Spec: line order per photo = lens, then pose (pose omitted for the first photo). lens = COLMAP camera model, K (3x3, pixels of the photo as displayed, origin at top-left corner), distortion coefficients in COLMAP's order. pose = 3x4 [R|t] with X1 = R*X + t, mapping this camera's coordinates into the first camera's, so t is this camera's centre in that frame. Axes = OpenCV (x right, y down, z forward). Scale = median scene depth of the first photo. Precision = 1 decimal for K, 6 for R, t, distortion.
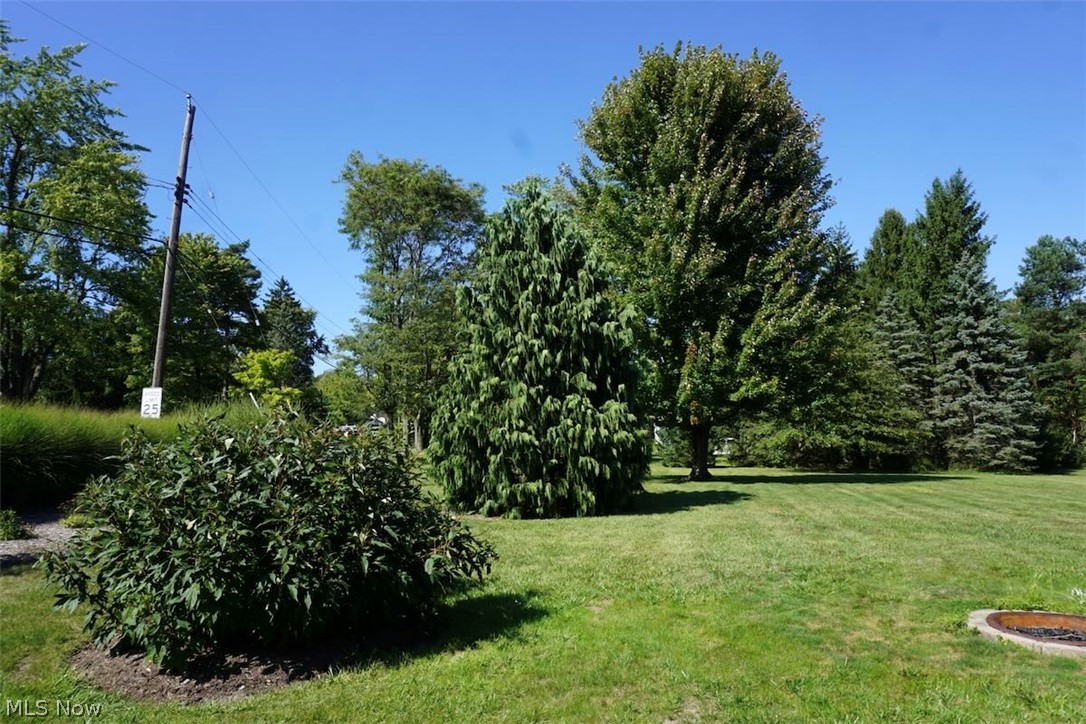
lens RADIAL K [[744.6, 0, 540.4], [0, 744.6, 367.0], [0, 0, 1]] dist [-0.021233, 0.000672]
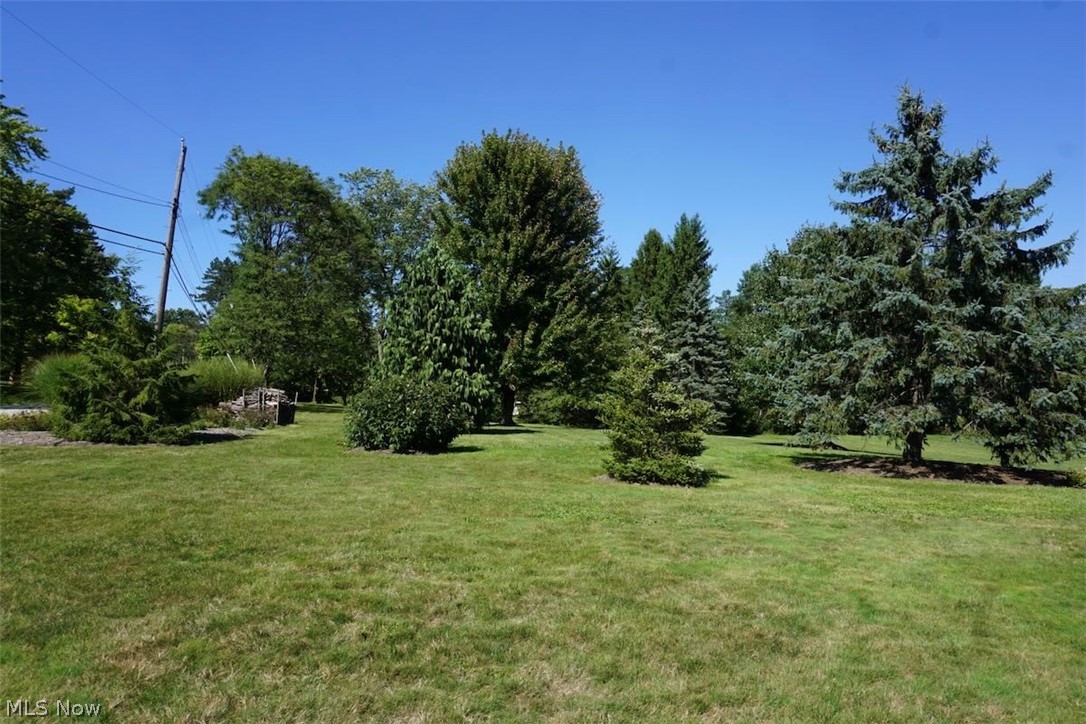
lens RADIAL K [[744.6, 0, 540.4], [0, 744.6, 367.0], [0, 0, 1]] dist [-0.021233, 0.000672]
pose [[0.956739, 0.058023, 0.285104, -0.132278], [-0.072004, 0.996650, 0.038794, -0.025083], [-0.281898, -0.057644, 0.957711, -0.383328]]
